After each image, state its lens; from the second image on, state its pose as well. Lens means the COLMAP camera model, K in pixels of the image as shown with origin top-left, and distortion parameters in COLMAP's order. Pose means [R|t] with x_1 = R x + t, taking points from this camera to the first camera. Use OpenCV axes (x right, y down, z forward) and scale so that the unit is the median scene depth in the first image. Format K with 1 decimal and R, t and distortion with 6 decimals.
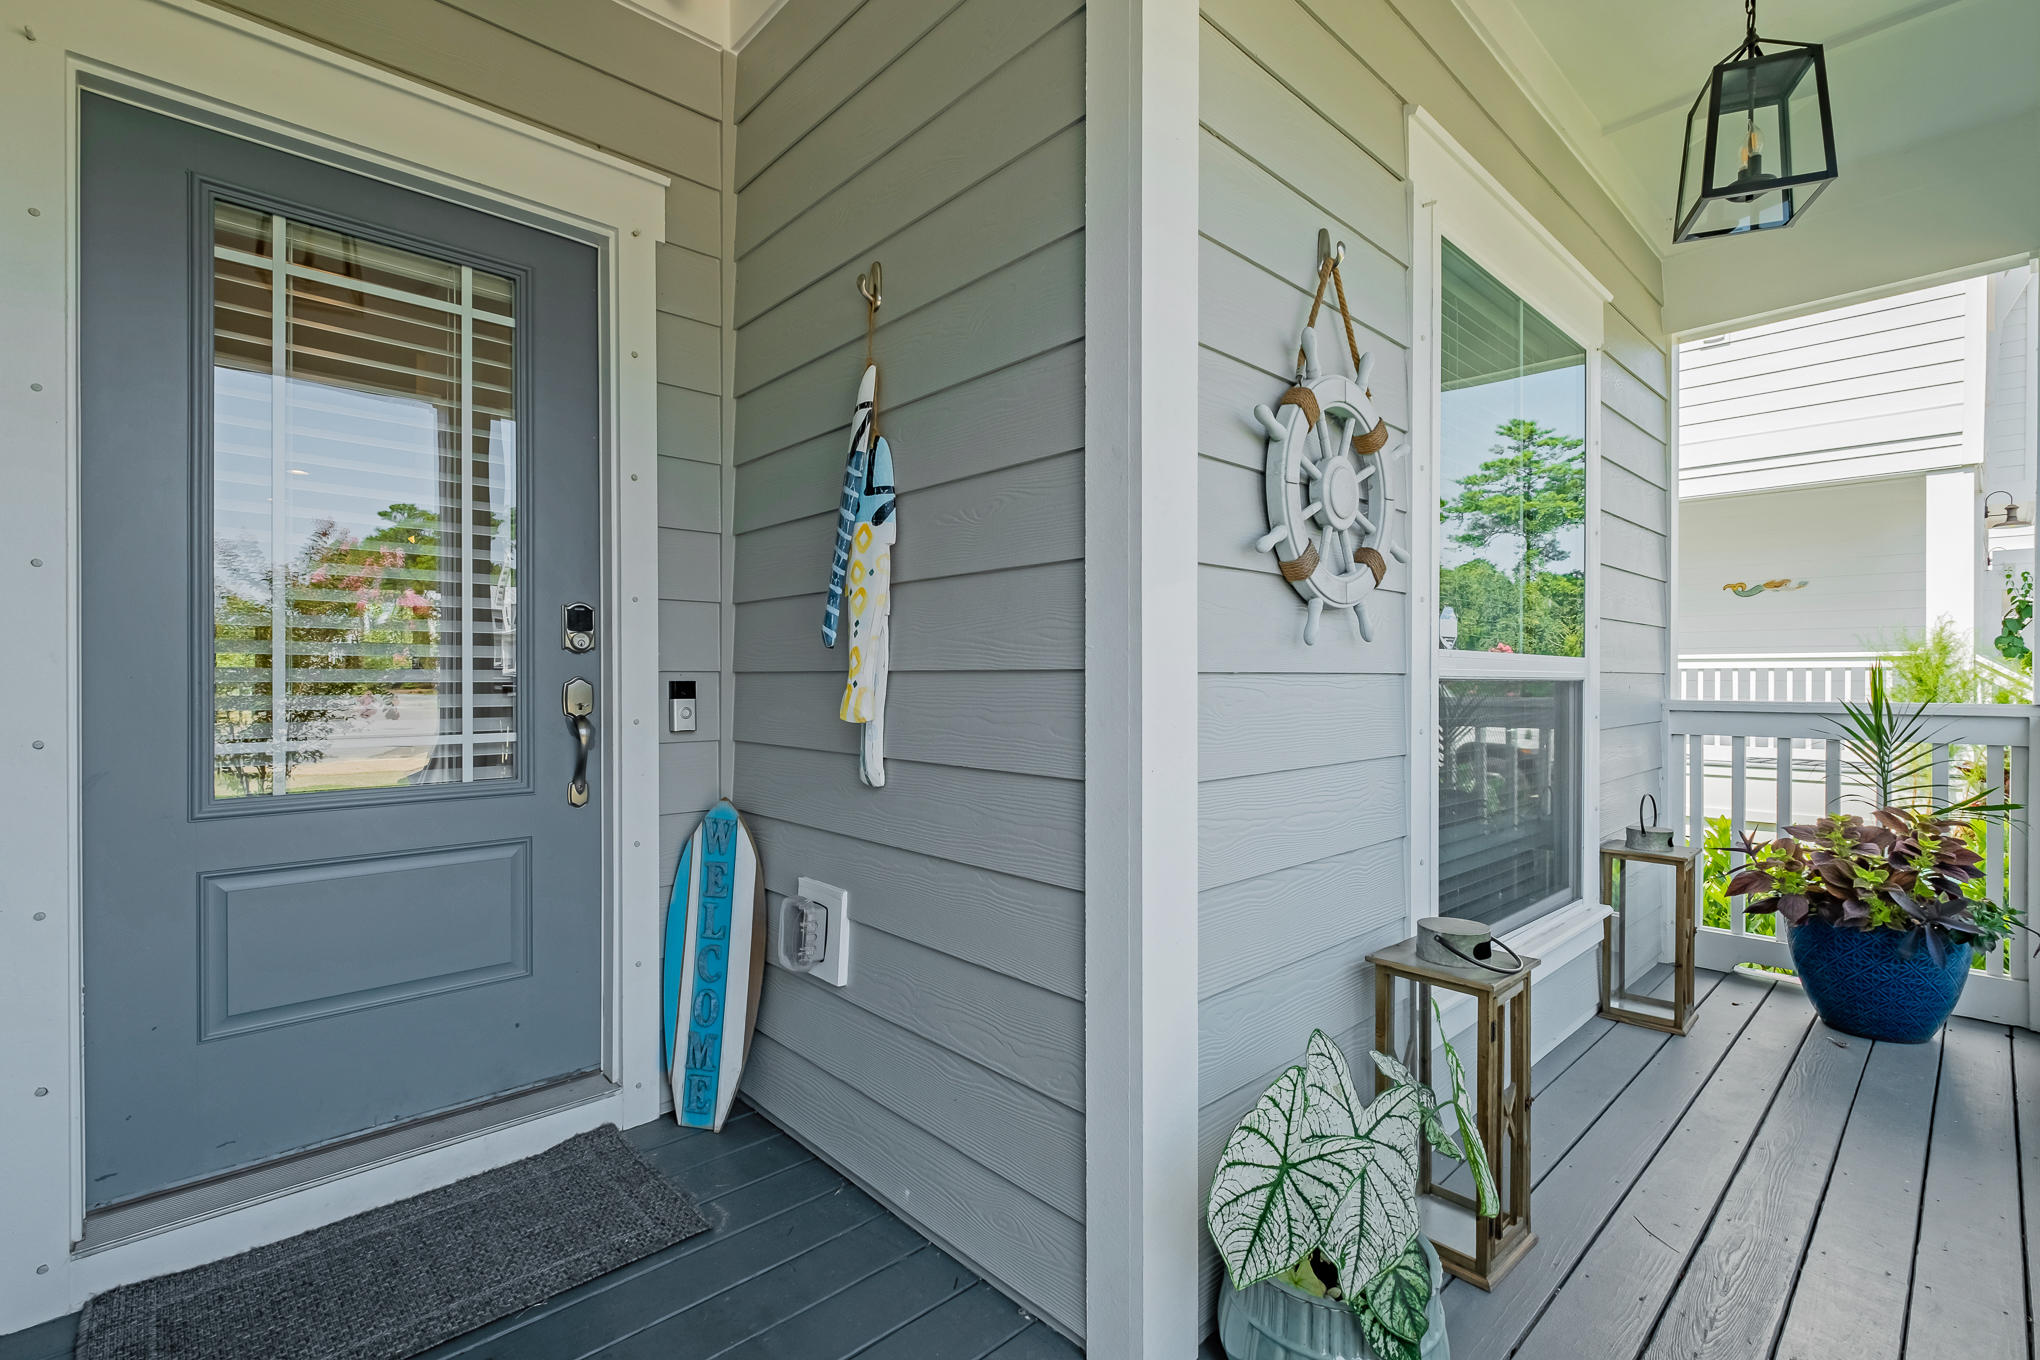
lens RADIAL K [[906.8, 0, 992.2], [0, 906.8, 670.7], [0, 0, 1]] dist [-0.000364, -0.000520]
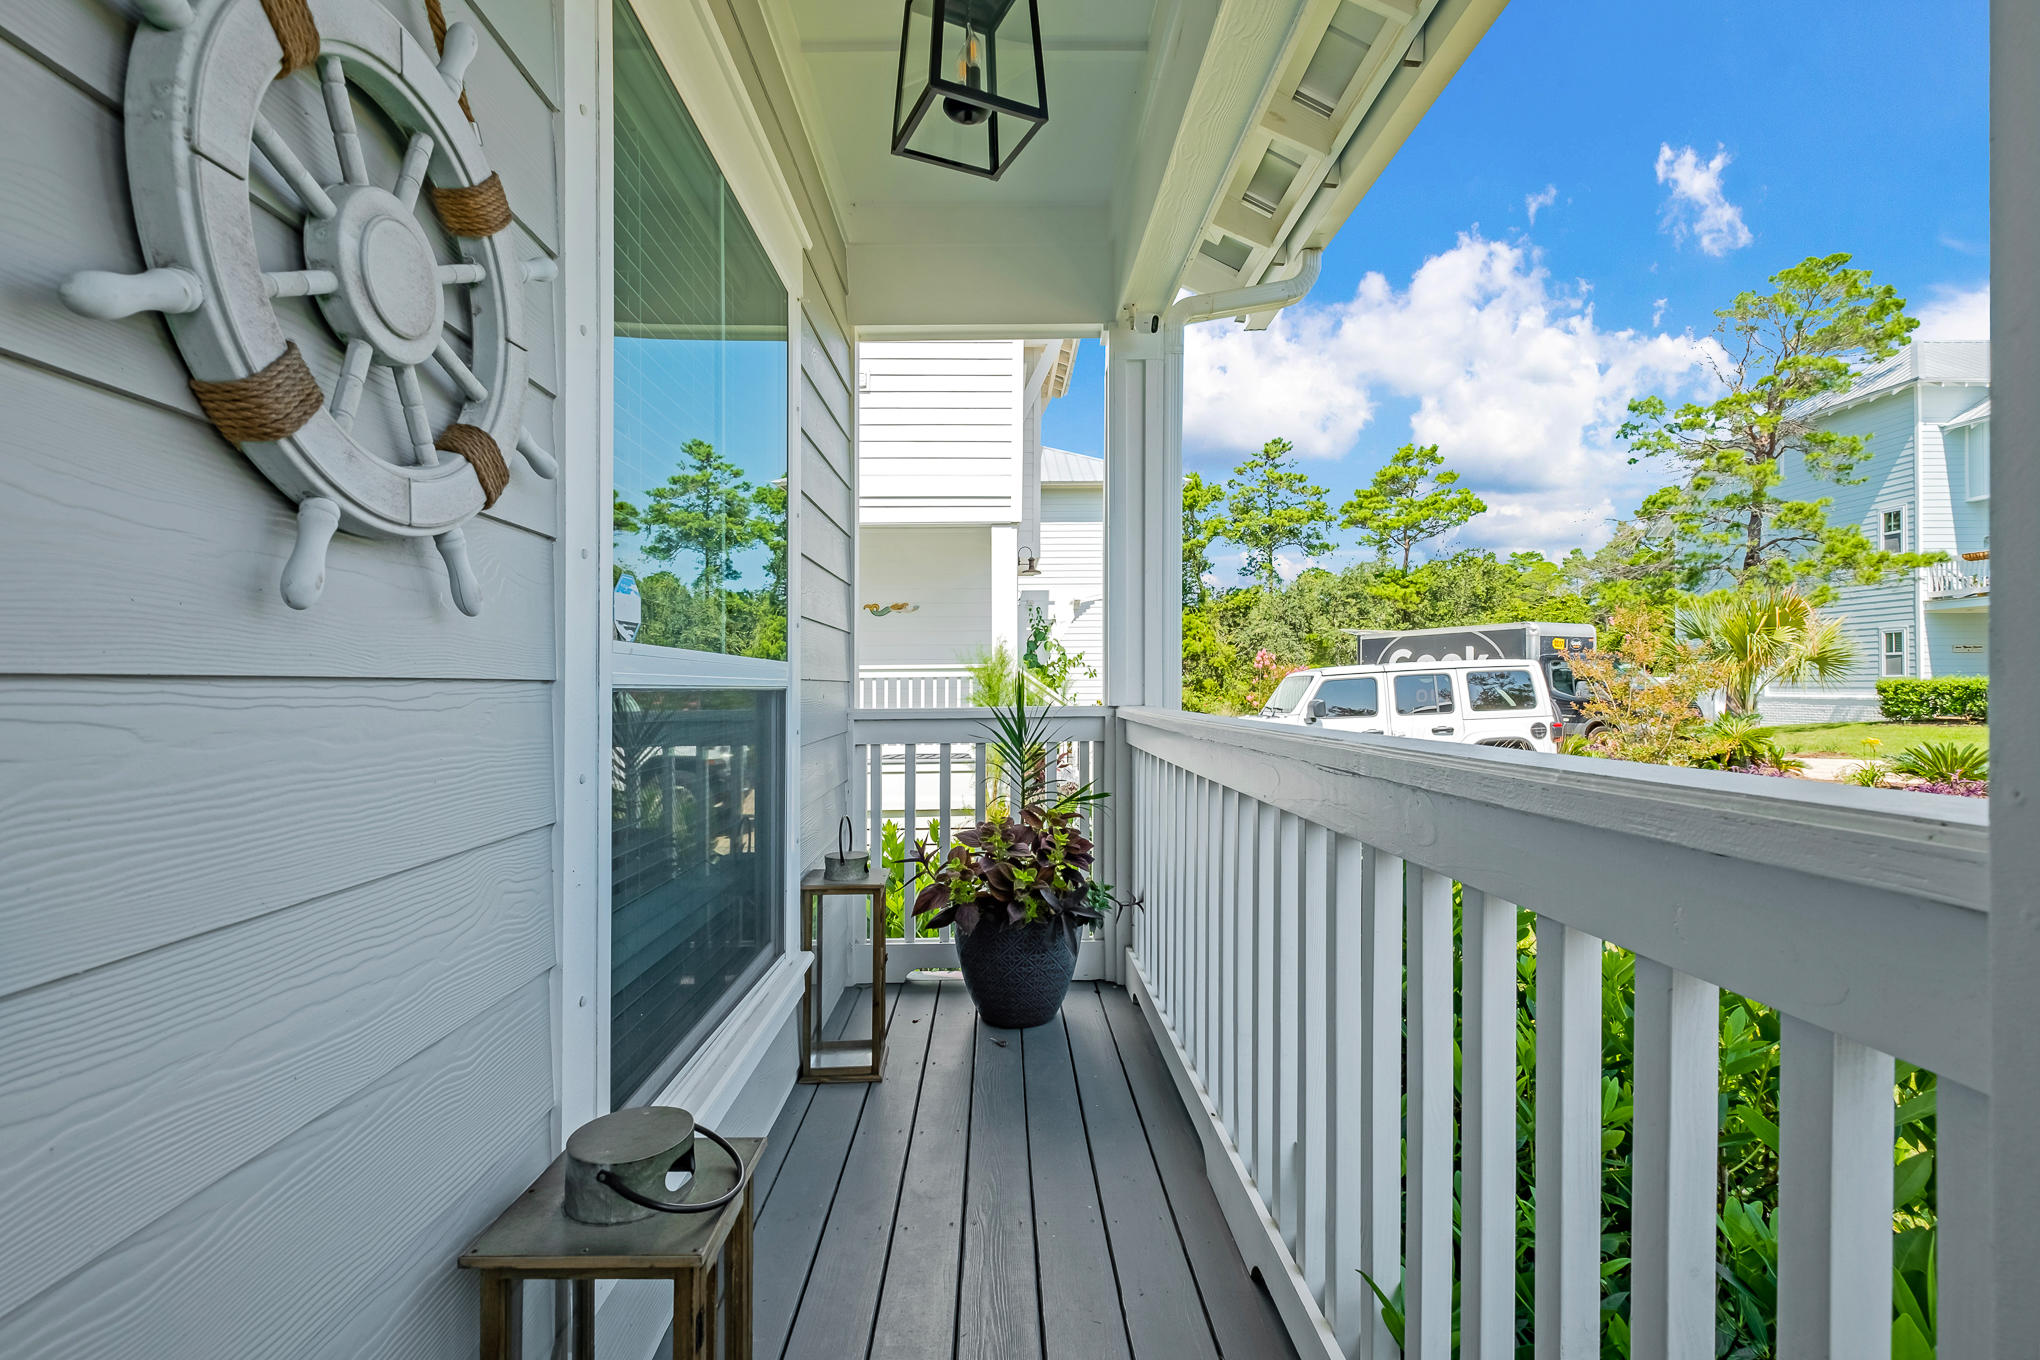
lens RADIAL K [[906.8, 0, 992.2], [0, 906.8, 670.7], [0, 0, 1]] dist [-0.000364, -0.000520]
pose [[0.666180, 0.005554, 0.745771, 0.167967], [0.004432, 0.999925, -0.011405, 0.005072], [-0.745778, 0.010903, 0.666105, 0.323988]]
